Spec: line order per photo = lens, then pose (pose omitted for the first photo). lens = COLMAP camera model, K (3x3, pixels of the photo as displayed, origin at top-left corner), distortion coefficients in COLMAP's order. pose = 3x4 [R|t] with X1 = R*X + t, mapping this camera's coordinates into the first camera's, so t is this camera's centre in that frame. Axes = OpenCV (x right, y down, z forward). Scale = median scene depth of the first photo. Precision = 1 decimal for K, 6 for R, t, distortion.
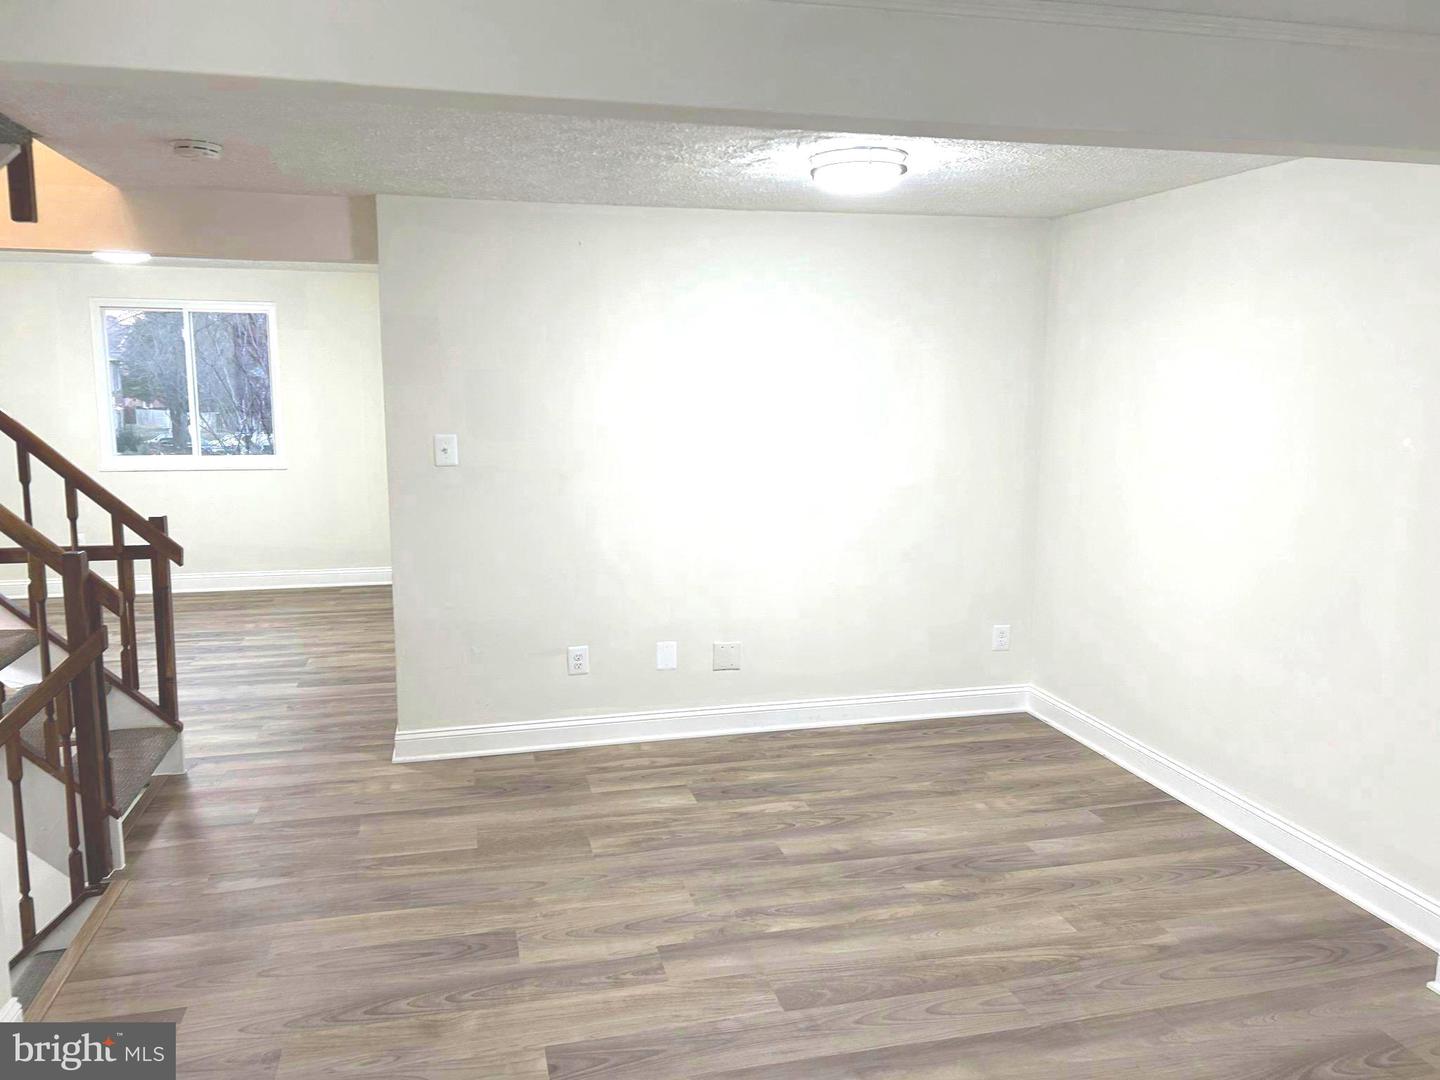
lens RADIAL K [[1094.1, 0, 715.5], [0, 1094.1, 514.9], [0, 0, 1]] dist [0.080022, -0.082321]
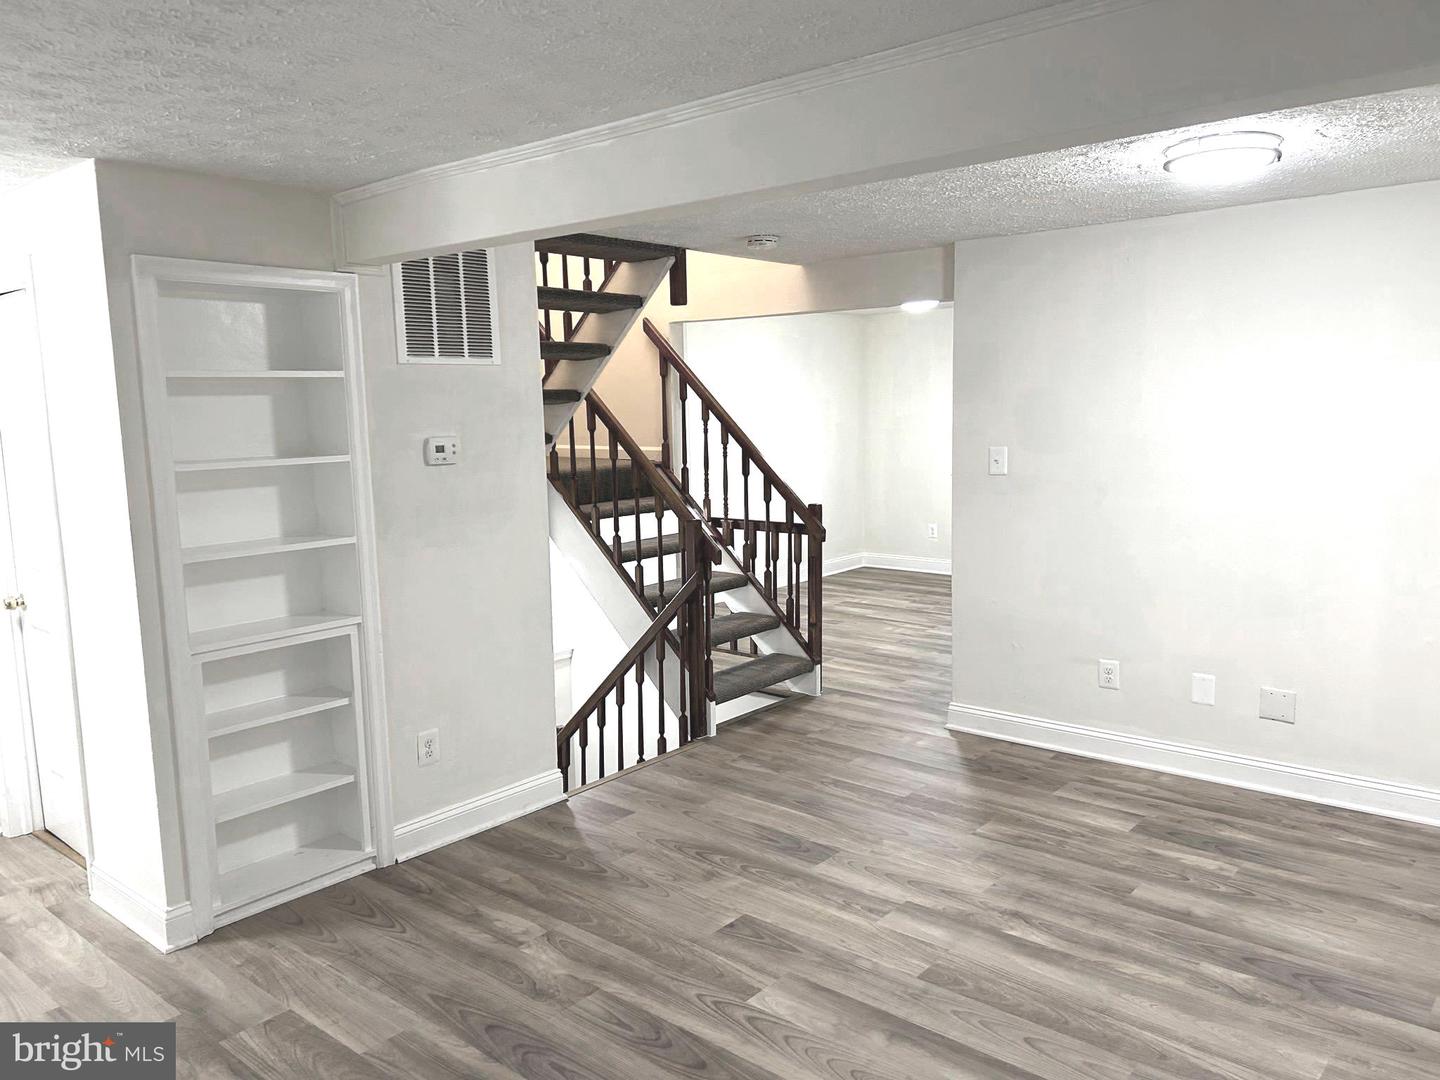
lens RADIAL K [[1089.2, 0, 728.6], [0, 1089.2, 542.3], [0, 0, 1]] dist [0.072930, -0.082572]
pose [[0.586187, 0.089220, -0.805248, 0.571840], [-0.084751, 0.995217, 0.048573, -0.008542], [0.805731, 0.039773, 0.590945, 0.146570]]
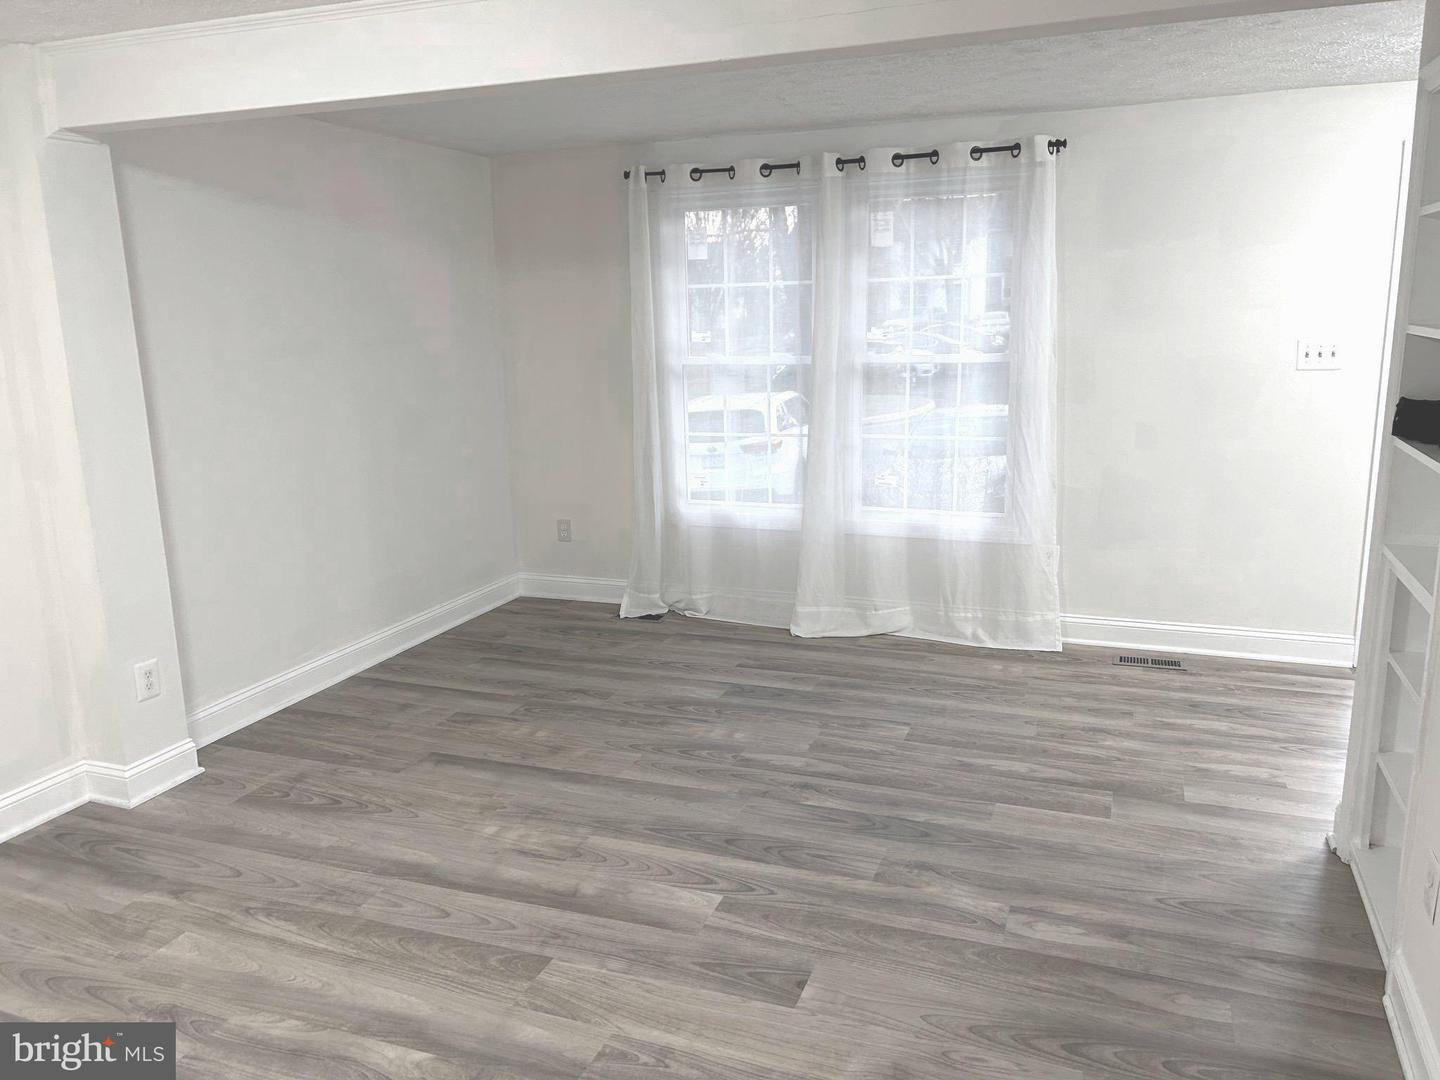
lens RADIAL K [[1089.2, 0, 728.6], [0, 1089.2, 542.3], [0, 0, 1]] dist [0.072930, -0.082572]
pose [[-0.821630, -0.105412, 0.560190, -0.401132], [0.097430, 0.942320, 0.320219, -0.126187], [-0.561634, 0.317681, -0.763968, 1.111611]]
